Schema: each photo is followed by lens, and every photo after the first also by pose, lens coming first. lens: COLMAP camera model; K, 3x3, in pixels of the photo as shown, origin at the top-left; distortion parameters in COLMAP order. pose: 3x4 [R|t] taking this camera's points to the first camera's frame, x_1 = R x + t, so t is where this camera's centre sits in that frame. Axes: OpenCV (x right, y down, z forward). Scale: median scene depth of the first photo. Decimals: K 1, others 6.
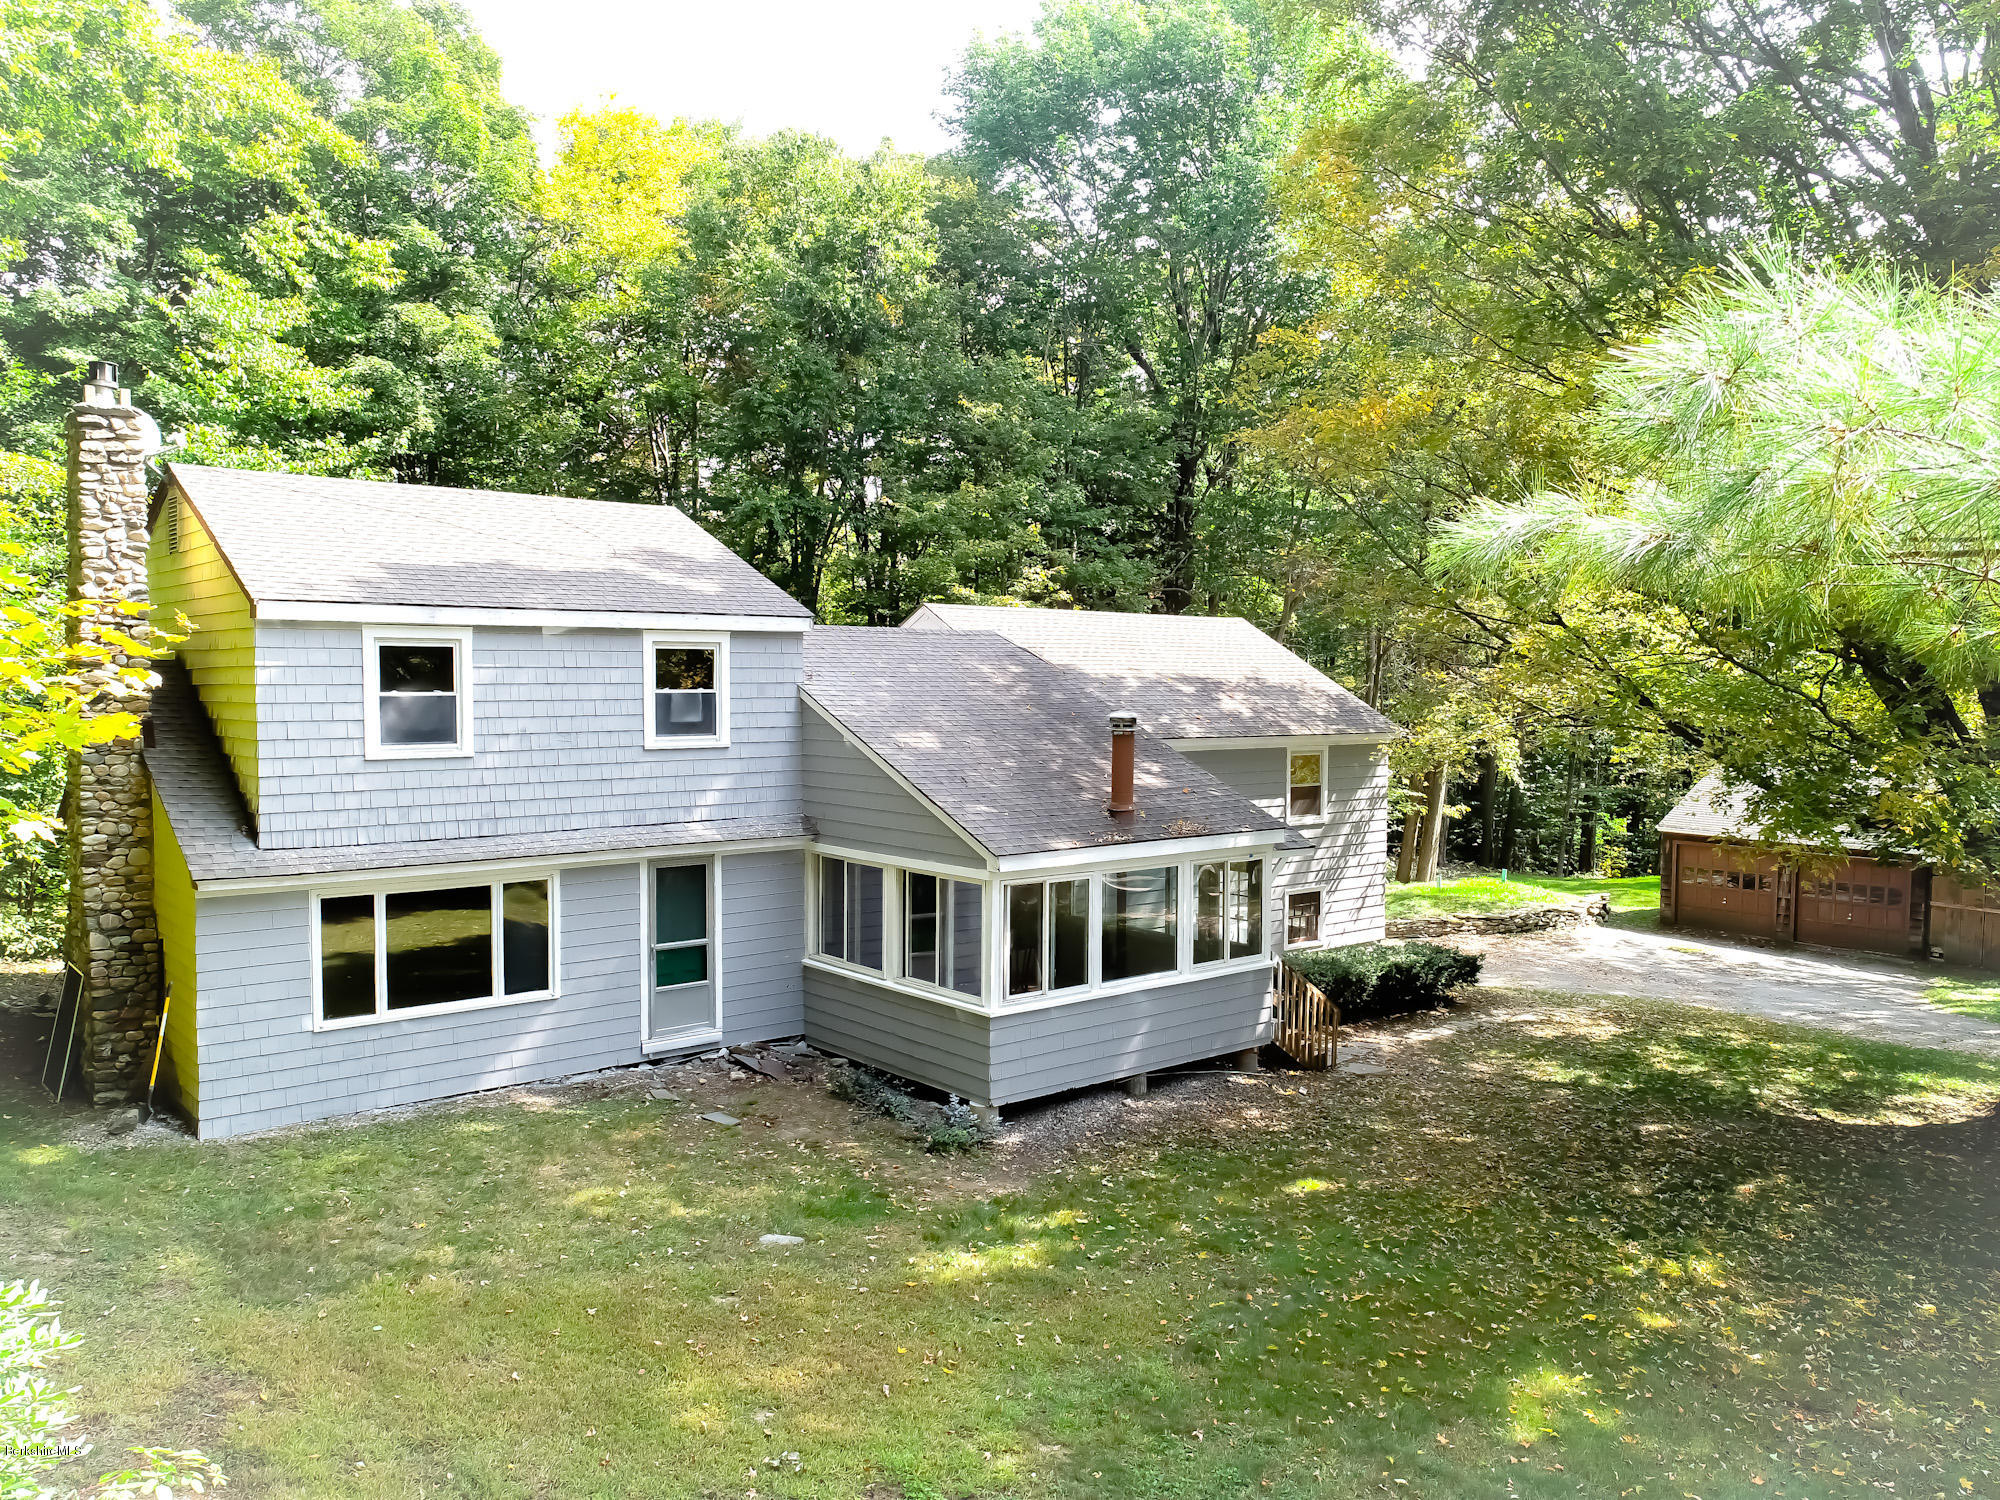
lens RADIAL K [[1522.4, 0, 1000.0], [0, 1522.4, 750.0], [0, 0, 1]] dist [0.011324, -0.005451]
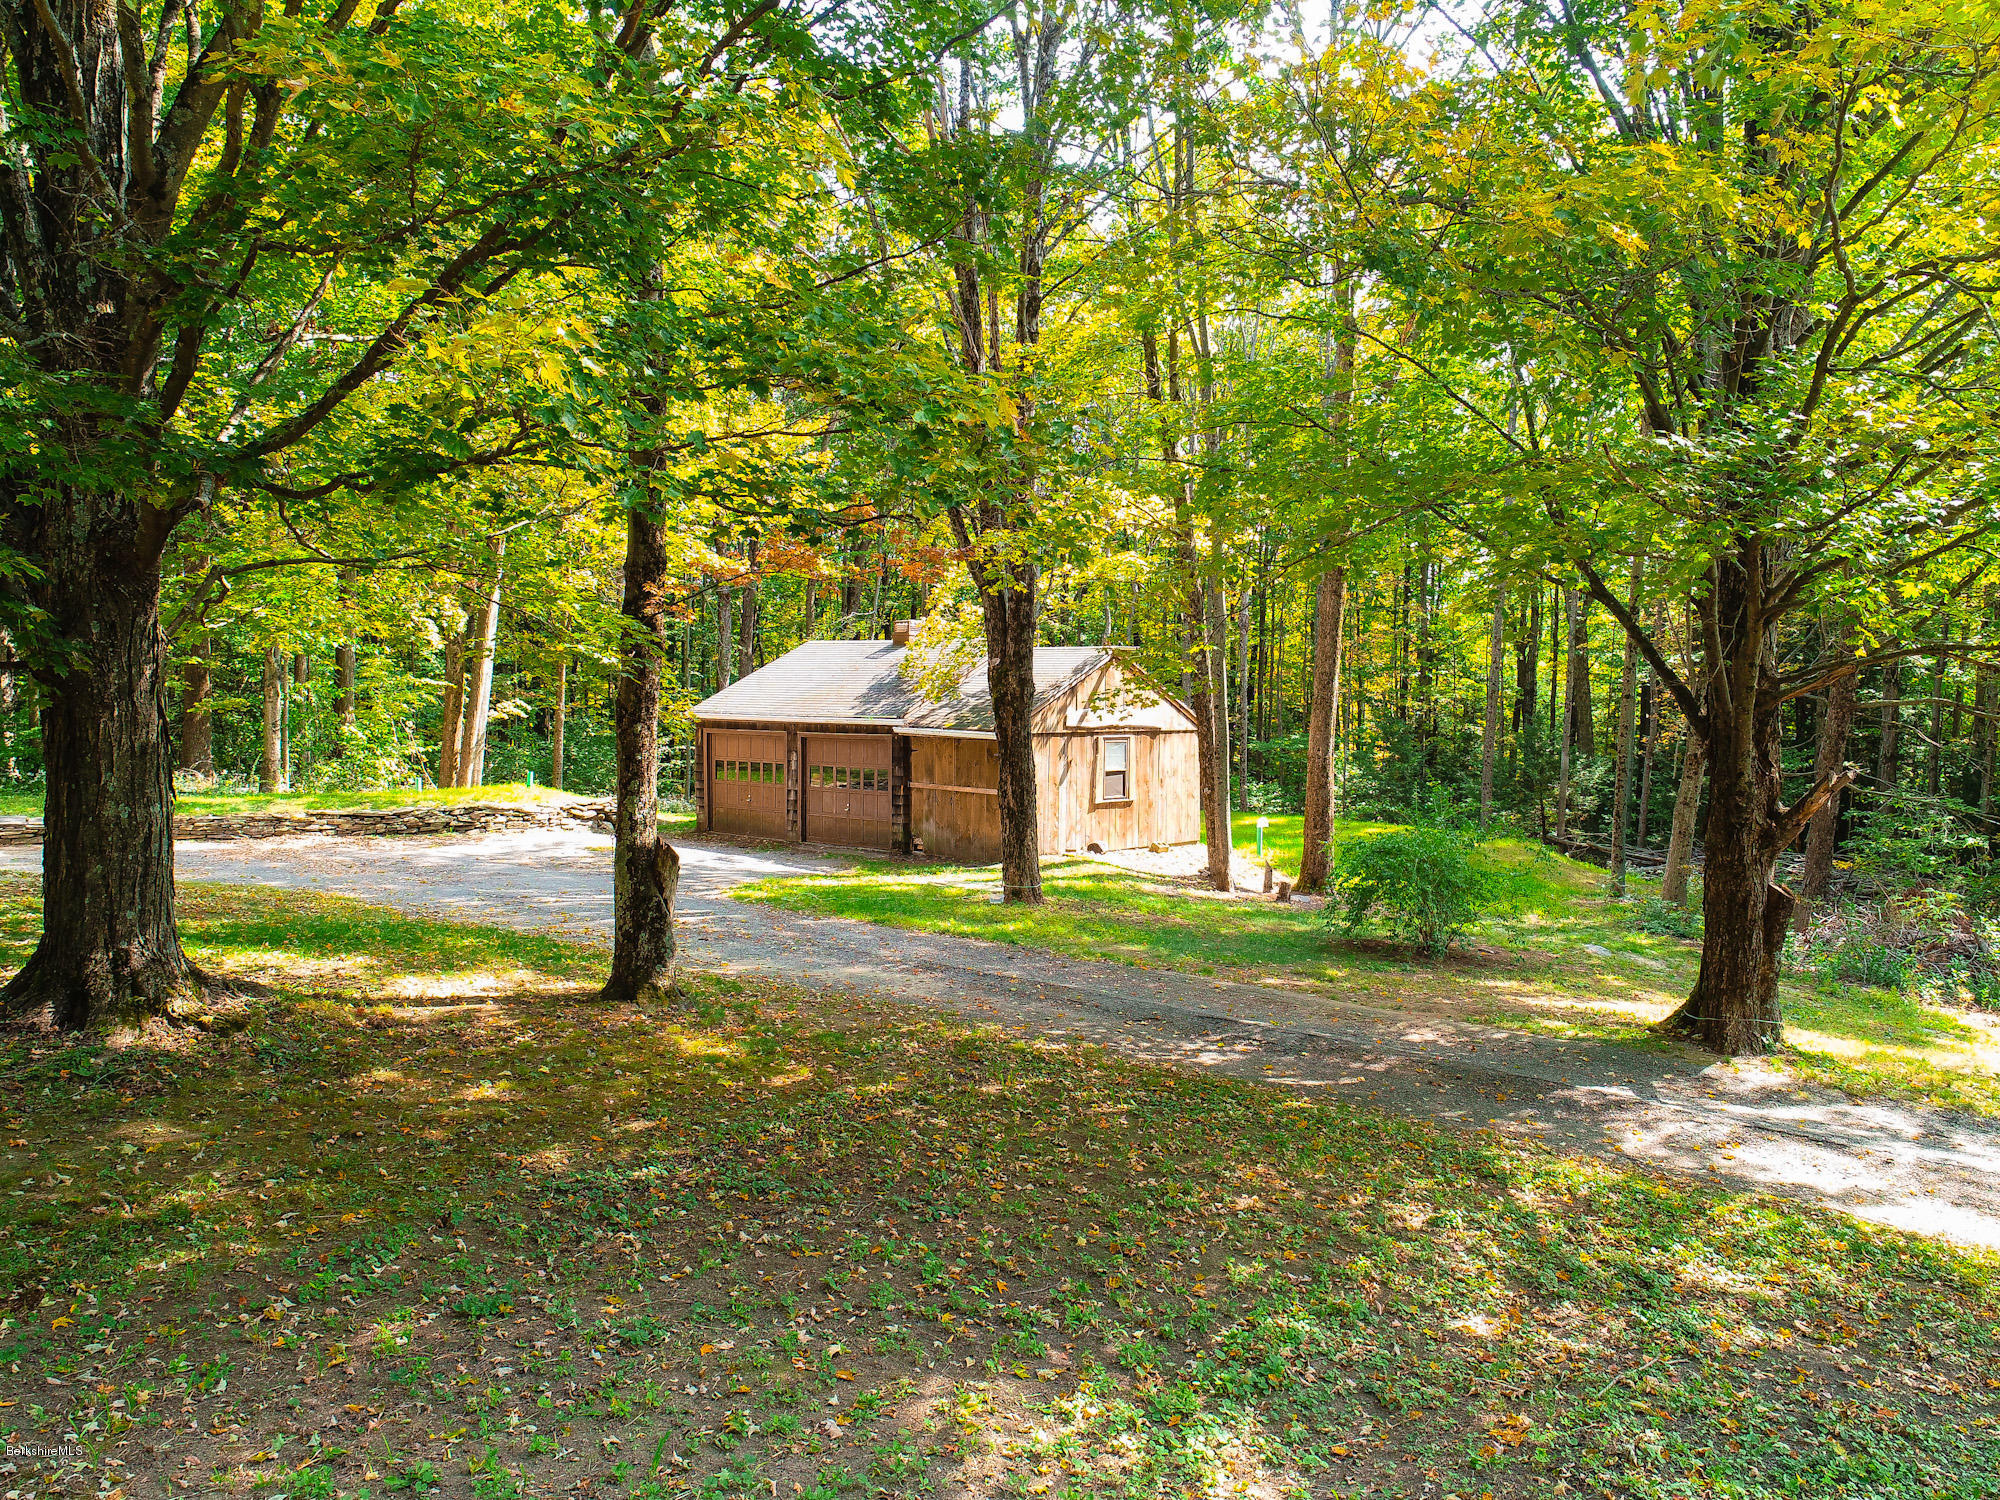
lens RADIAL K [[1522.4, 0, 1000.0], [0, 1522.4, 750.0], [0, 0, 1]] dist [0.011324, -0.005451]
pose [[0.989151, -0.013012, 0.146324, 0.746466], [0.013638, 0.999902, -0.003273, 0.117901], [-0.146267, 0.005233, 0.989231, 0.249021]]
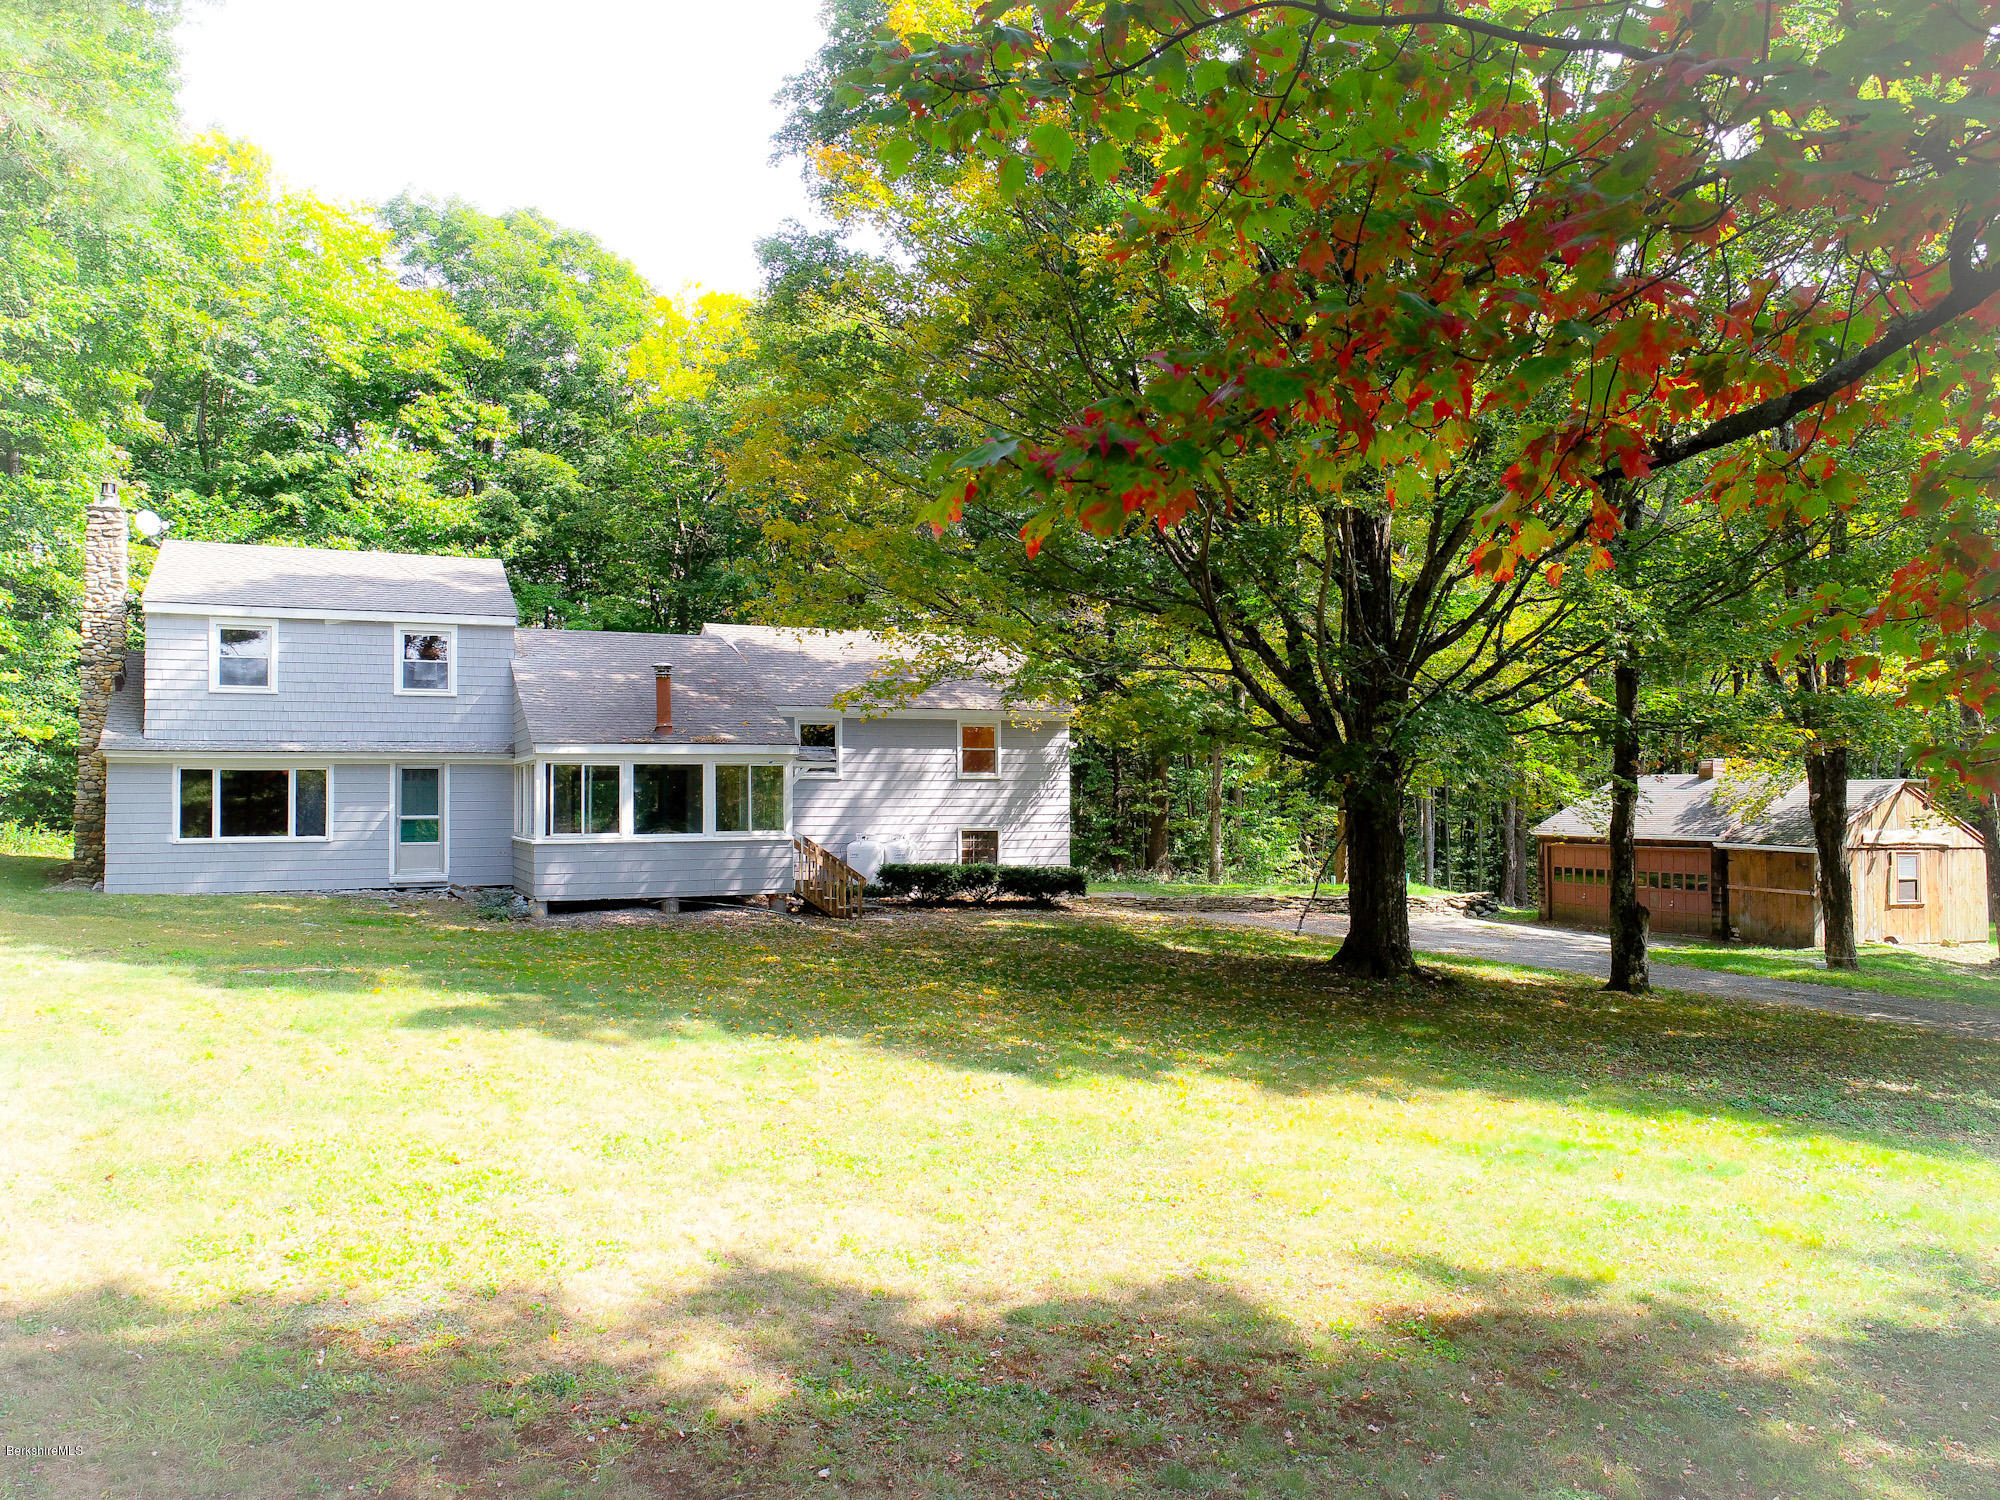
lens RADIAL K [[1522.4, 0, 1000.0], [0, 1522.4, 750.0], [0, 0, 1]] dist [0.011324, -0.005451]
pose [[0.959536, -0.020077, -0.280870, 0.583594], [-0.003096, 0.996642, -0.081820, 0.130623], [0.281570, 0.079378, 0.956252, -0.262135]]
